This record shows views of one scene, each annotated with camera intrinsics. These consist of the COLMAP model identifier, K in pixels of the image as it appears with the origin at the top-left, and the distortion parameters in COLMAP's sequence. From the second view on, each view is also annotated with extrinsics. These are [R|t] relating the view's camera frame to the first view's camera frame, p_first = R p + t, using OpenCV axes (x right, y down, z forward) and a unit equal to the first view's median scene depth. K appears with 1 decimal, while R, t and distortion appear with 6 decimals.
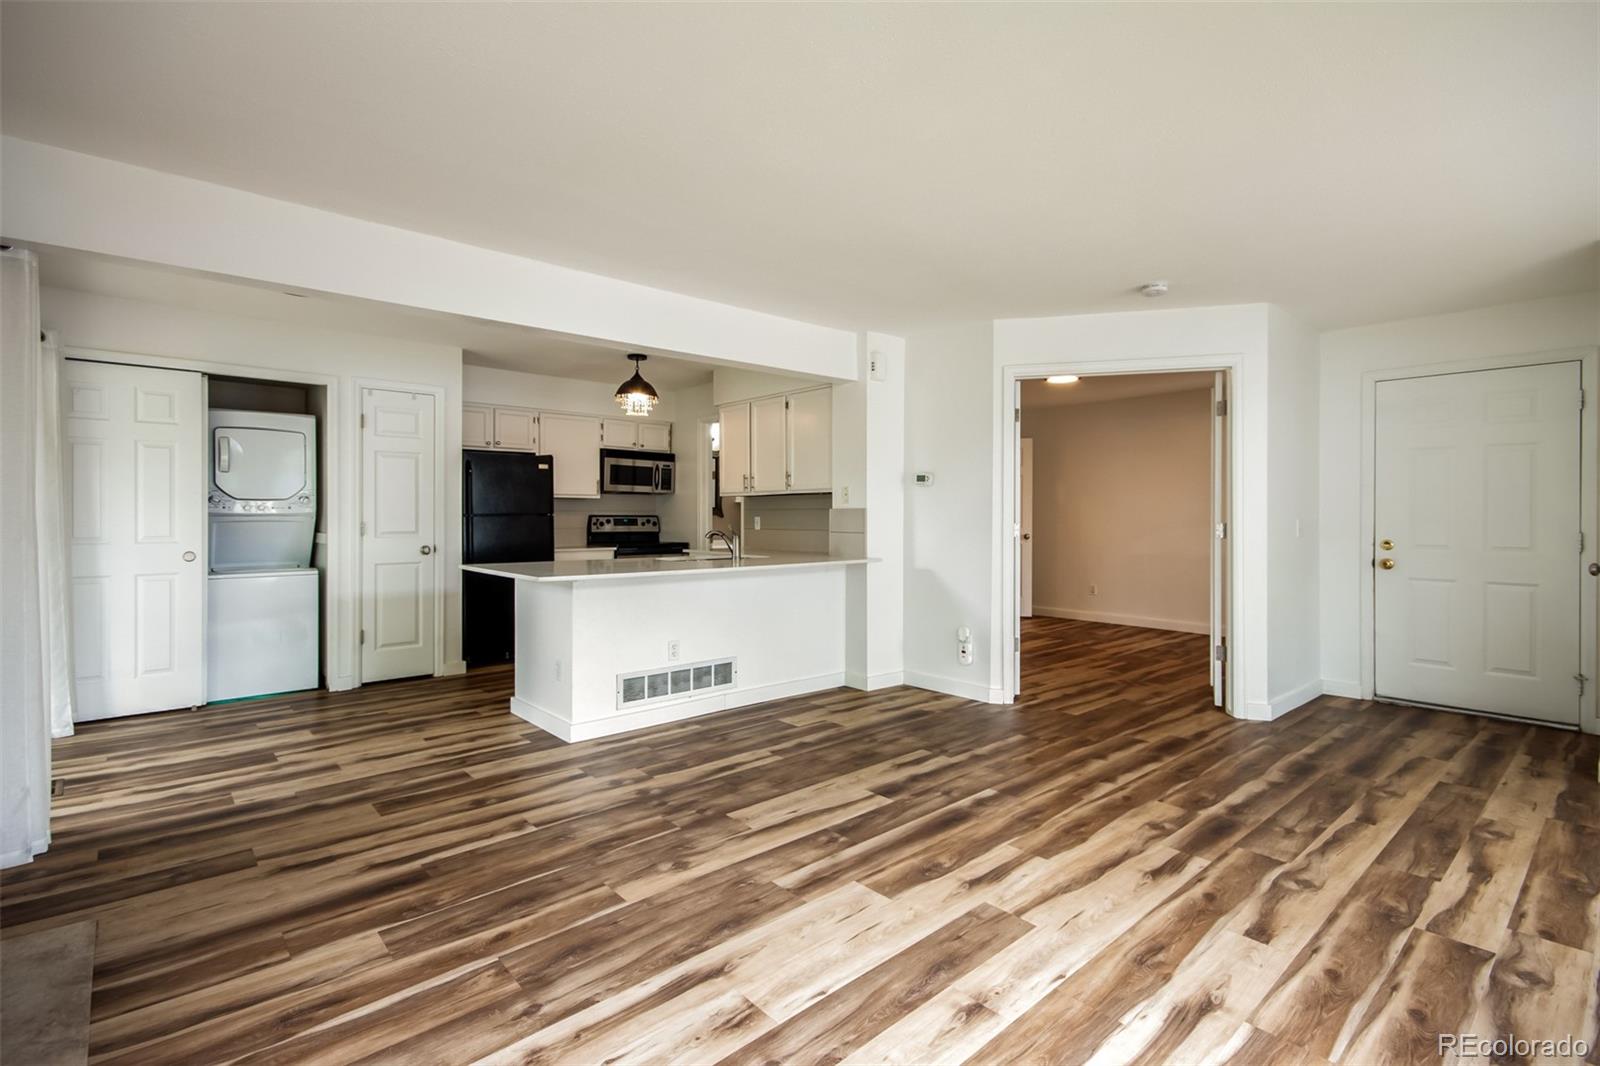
lens RADIAL K [[748.5, 0, 802.3], [0, 748.5, 514.1], [0, 0, 1]] dist [0.018237, -0.012301]
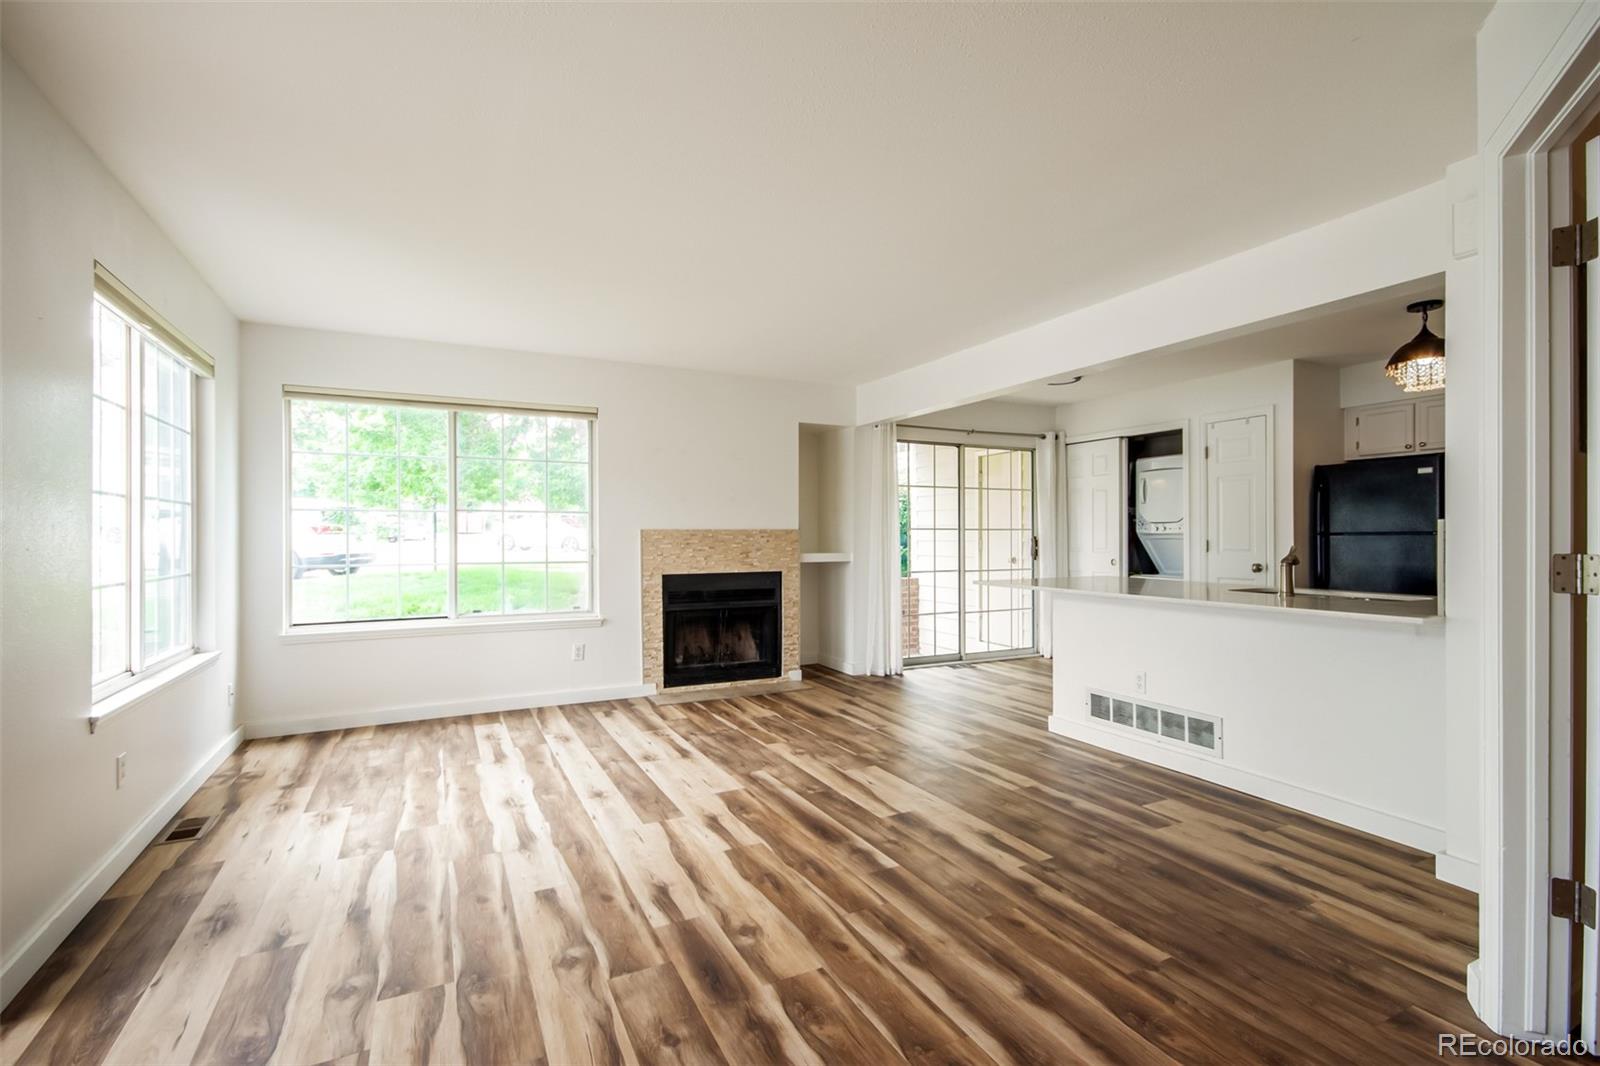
lens RADIAL K [[726.6, 0, 805.2], [0, 726.6, 538.4], [0, 0, 1]] dist [0.000656, -0.000324]
pose [[-0.248986, 0.005728, -0.968490, 0.798686], [0.002735, 0.999983, 0.005211, 0.000241], [0.968503, -0.001352, -0.248998, 0.836494]]
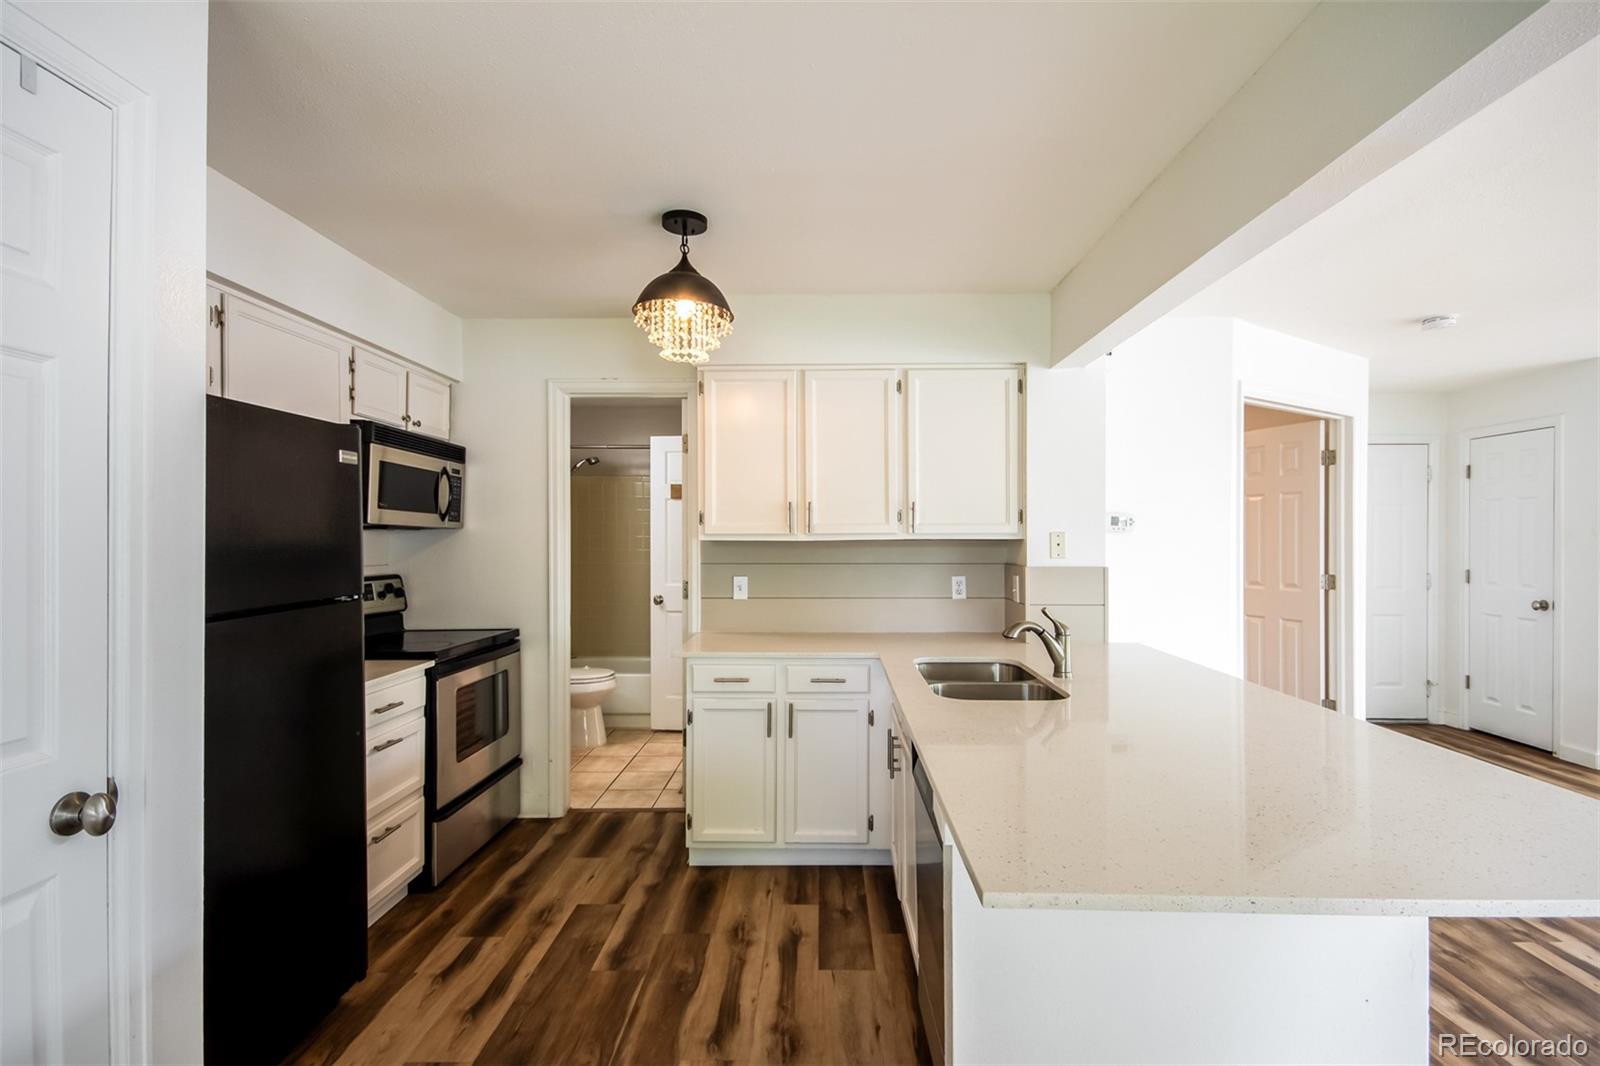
lens RADIAL K [[749.8, 0, 817.6], [0, 749.8, 534.5], [0, 0, 1]] dist [0.033445, -0.010707]
pose [[0.665750, 0.002807, 0.746169, -0.675215], [-0.000708, 0.999995, -0.003130, -0.039550], [-0.746174, 0.001556, 0.665749, 0.894958]]
